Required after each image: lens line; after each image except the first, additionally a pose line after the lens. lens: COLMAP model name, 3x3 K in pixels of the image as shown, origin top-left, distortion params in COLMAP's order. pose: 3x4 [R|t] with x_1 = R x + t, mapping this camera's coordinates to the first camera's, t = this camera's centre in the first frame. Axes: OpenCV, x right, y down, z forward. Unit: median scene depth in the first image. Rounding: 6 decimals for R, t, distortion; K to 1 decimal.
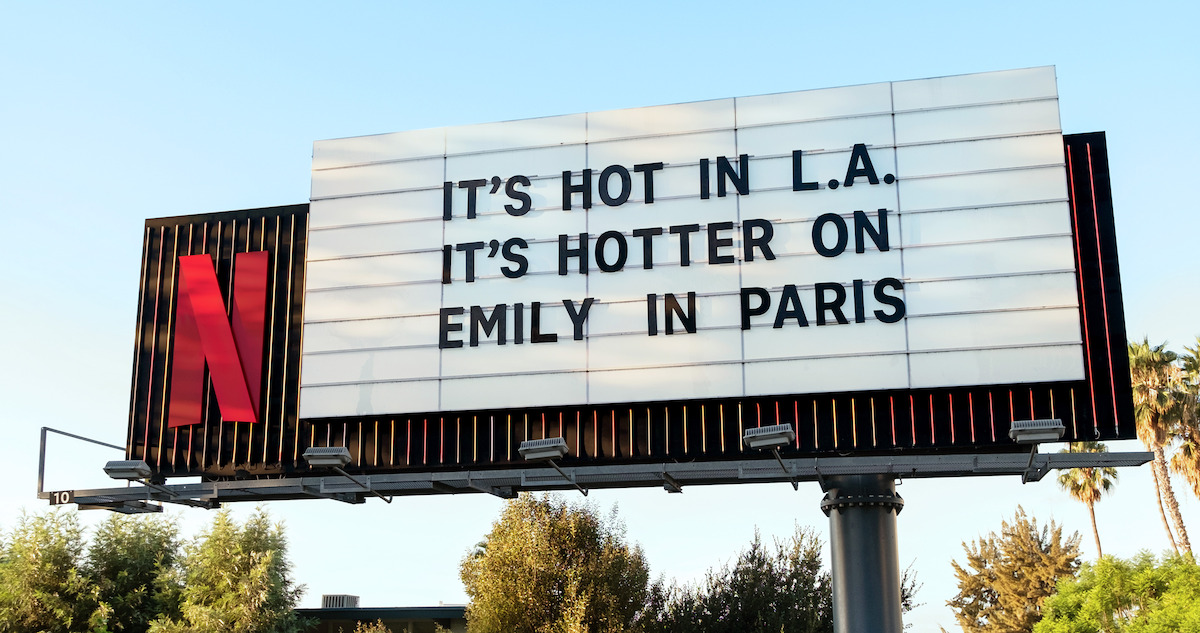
lens RADIAL K [[1198.9, 0, 599.0], [0, 1198.9, 400.2], [0, 0, 1]] dist [0.007533, 0.002676]
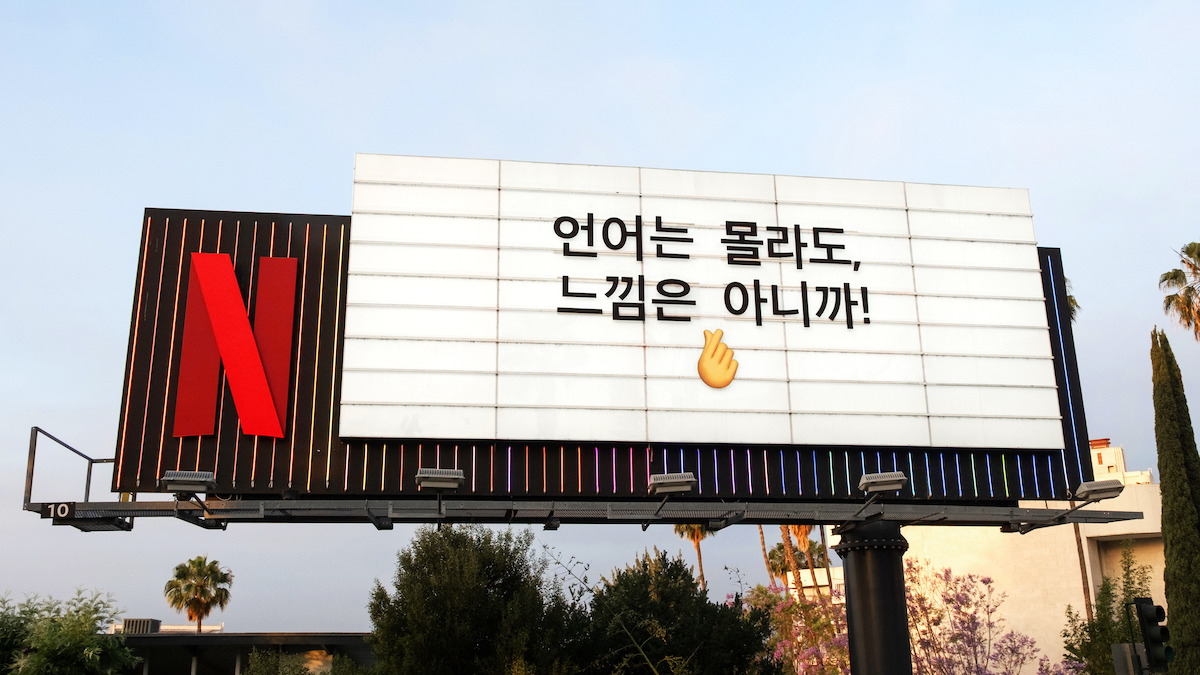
lens RADIAL K [[1145.7, 0, 600.0], [0, 1145.7, 337.5], [0, 0, 1]] dist [-0.005853, 0.007868]
pose [[0.931973, 0.096140, 0.349546, -0.368683], [-0.063102, 0.992497, -0.104731, 0.018210], [-0.356992, 0.075550, 0.931047, 0.074486]]
